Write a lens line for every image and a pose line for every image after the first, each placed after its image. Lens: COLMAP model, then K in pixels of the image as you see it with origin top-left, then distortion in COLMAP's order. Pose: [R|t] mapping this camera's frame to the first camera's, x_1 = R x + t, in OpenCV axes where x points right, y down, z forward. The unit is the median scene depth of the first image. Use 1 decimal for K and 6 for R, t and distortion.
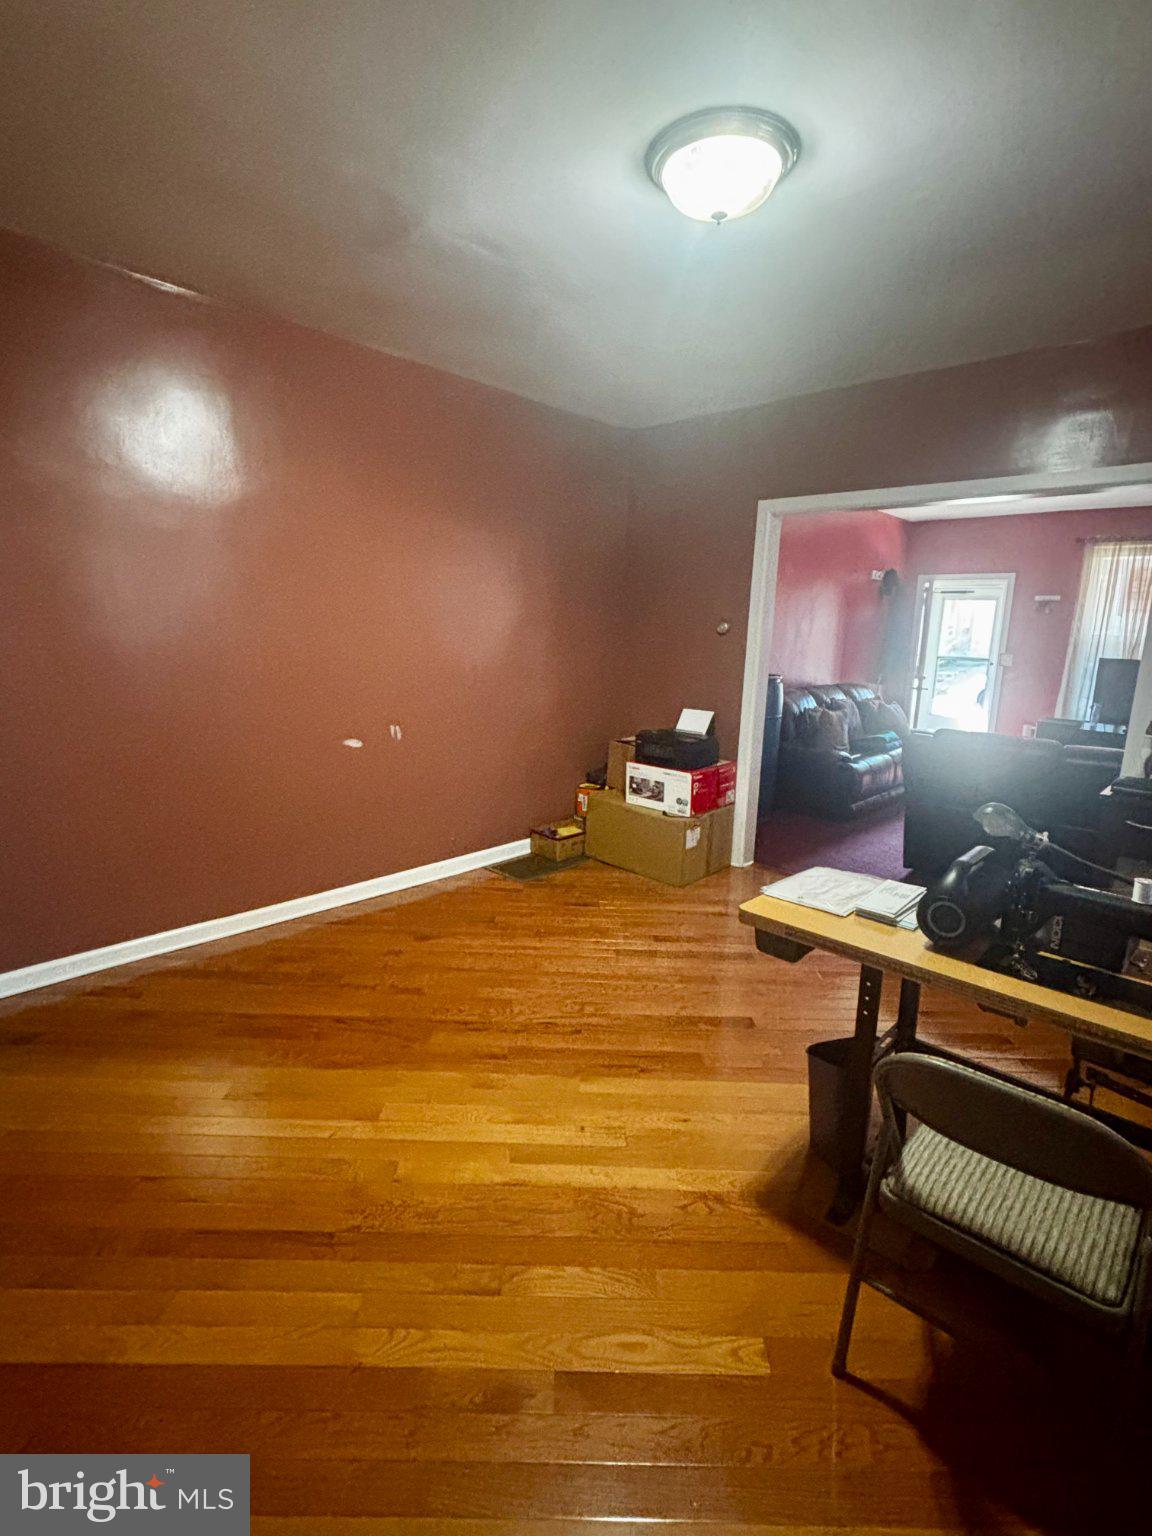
lens RADIAL K [[723.4, 0, 580.3], [0, 723.4, 770.6], [0, 0, 1]] dist [0.002187, -0.052404]
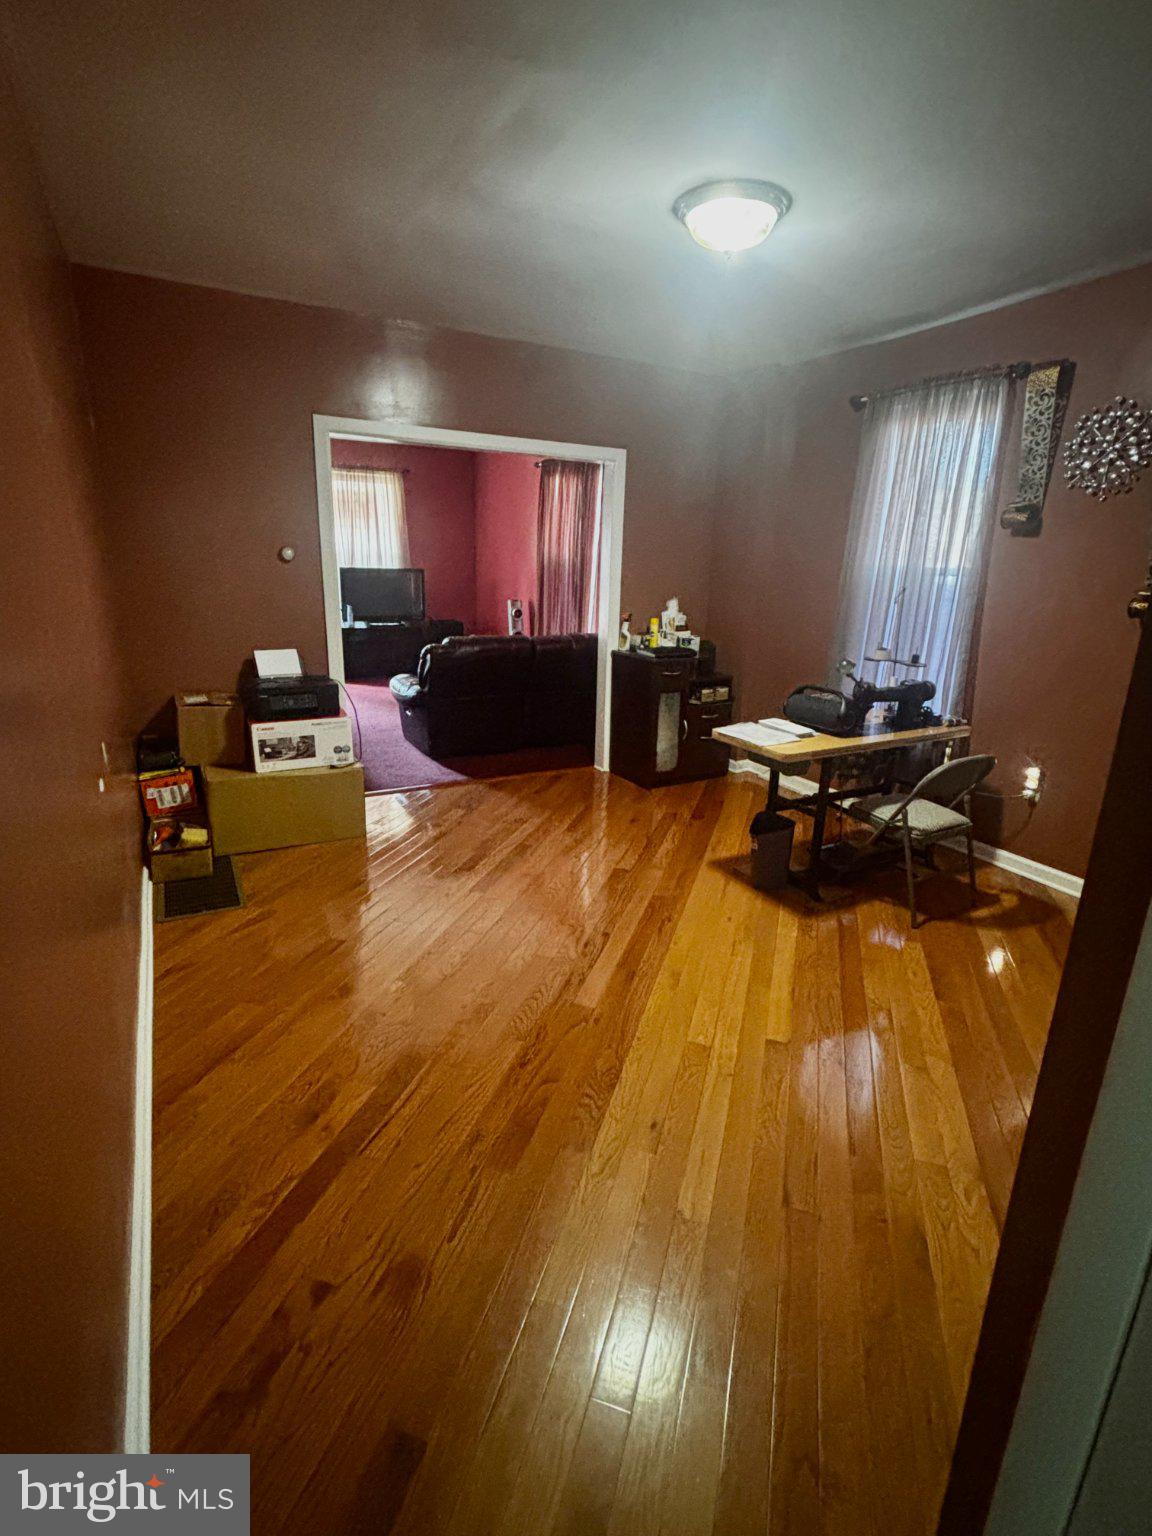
lens RADIAL K [[723.4, 0, 580.3], [0, 723.4, 770.6], [0, 0, 1]] dist [0.002187, -0.052404]
pose [[0.315243, -0.286523, 0.904724, -0.593105], [0.169978, 0.954965, 0.243206, -0.101442], [-0.933664, 0.077114, 0.349749, 0.382235]]
